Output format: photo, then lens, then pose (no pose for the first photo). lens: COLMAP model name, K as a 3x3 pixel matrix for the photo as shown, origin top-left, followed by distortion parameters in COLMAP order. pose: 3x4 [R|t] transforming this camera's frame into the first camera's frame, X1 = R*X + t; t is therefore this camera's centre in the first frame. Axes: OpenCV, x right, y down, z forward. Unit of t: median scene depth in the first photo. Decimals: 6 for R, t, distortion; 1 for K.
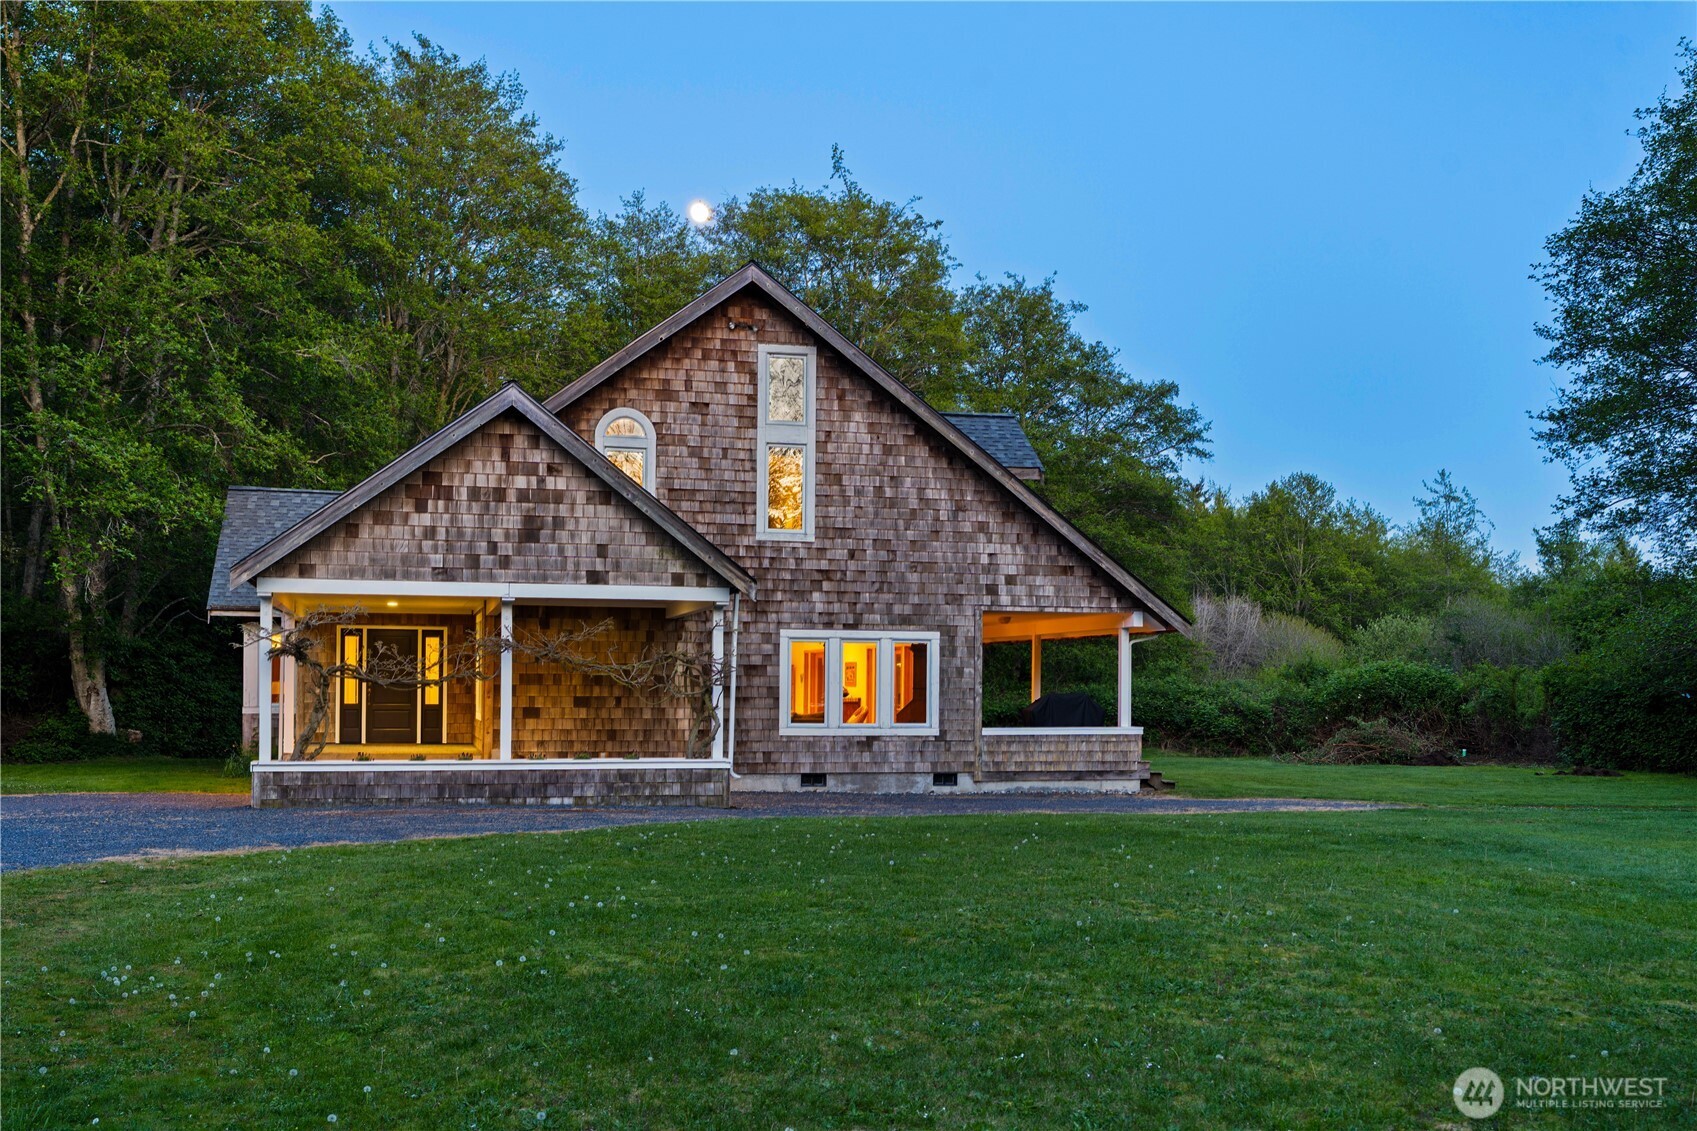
lens RADIAL K [[1675.3, 0, 848.4], [0, 1675.3, 567.8], [0, 0, 1]] dist [-0.009981, 0.000000]
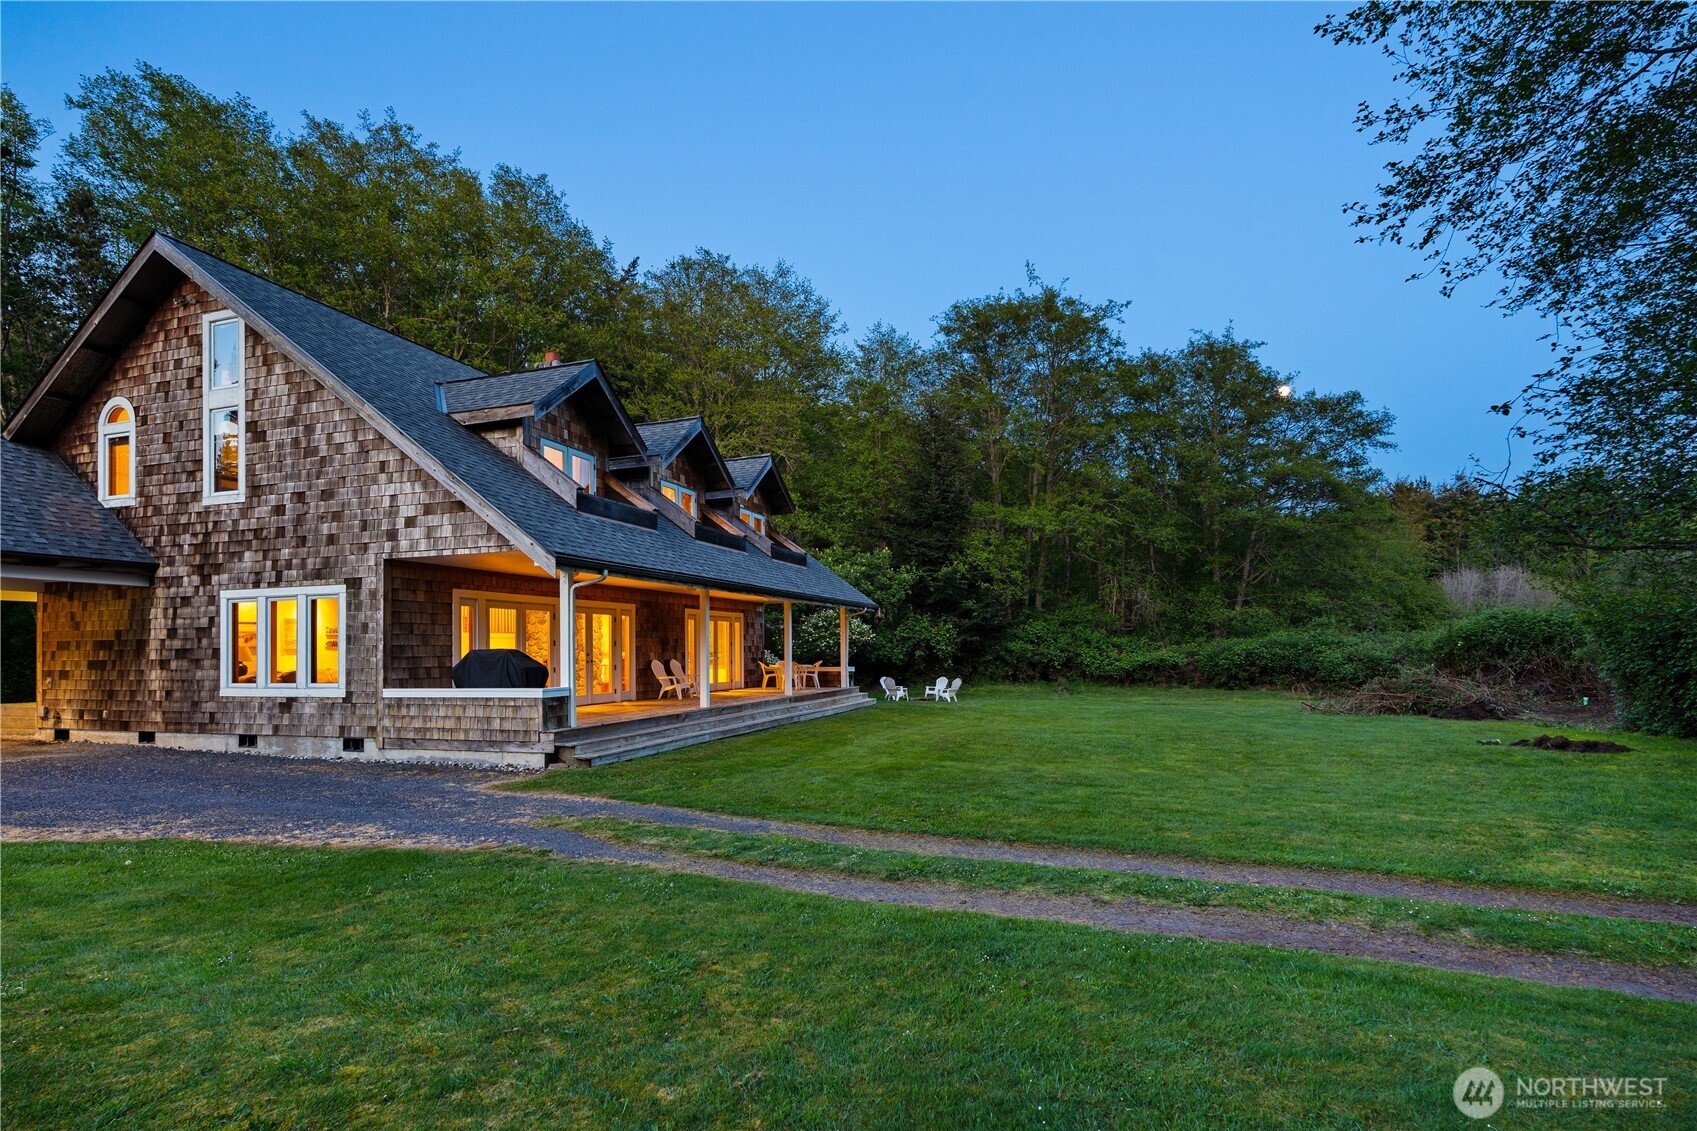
lens RADIAL K [[806.2, 0, 893.6], [0, 806.2, 606.2], [0, 0, 1]] dist [-0.004952, 0.000338]
pose [[0.840258, -0.047811, -0.540075, 0.548026], [0.056940, 0.998378, 0.000206, 0.067103], [0.539189, -0.030925, 0.841617, 0.790236]]
